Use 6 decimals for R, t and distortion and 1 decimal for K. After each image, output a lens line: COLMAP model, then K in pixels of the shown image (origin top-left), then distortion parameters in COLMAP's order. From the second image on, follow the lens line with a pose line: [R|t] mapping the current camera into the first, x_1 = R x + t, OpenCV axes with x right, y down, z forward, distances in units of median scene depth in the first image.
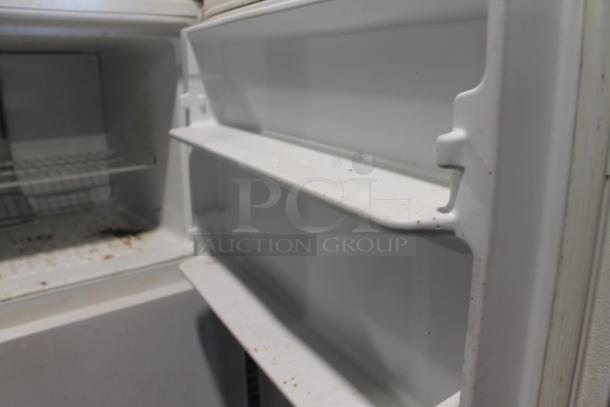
lens RADIAL K [[509.4, 0, 305.0], [0, 509.4, 203.5], [0, 0, 1]] dist [-0.161561, 0.133740]
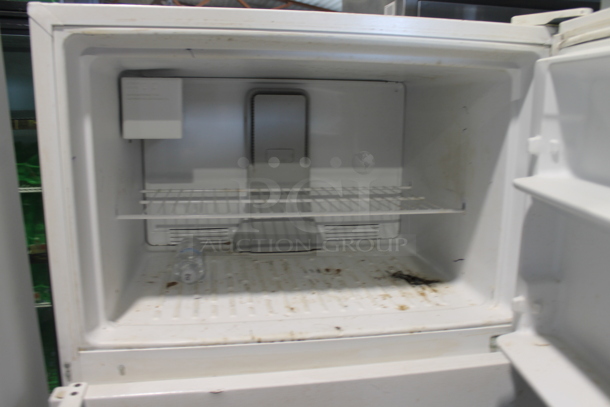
lens RADIAL K [[509.4, 0, 305.0], [0, 509.4, 203.5], [0, 0, 1]] dist [-0.161561, 0.133740]
pose [[0.886545, 0.111059, -0.449115, -0.162849], [-0.136522, 0.990332, -0.024598, -0.031497], [0.442041, 0.083122, 0.893135, 0.093607]]
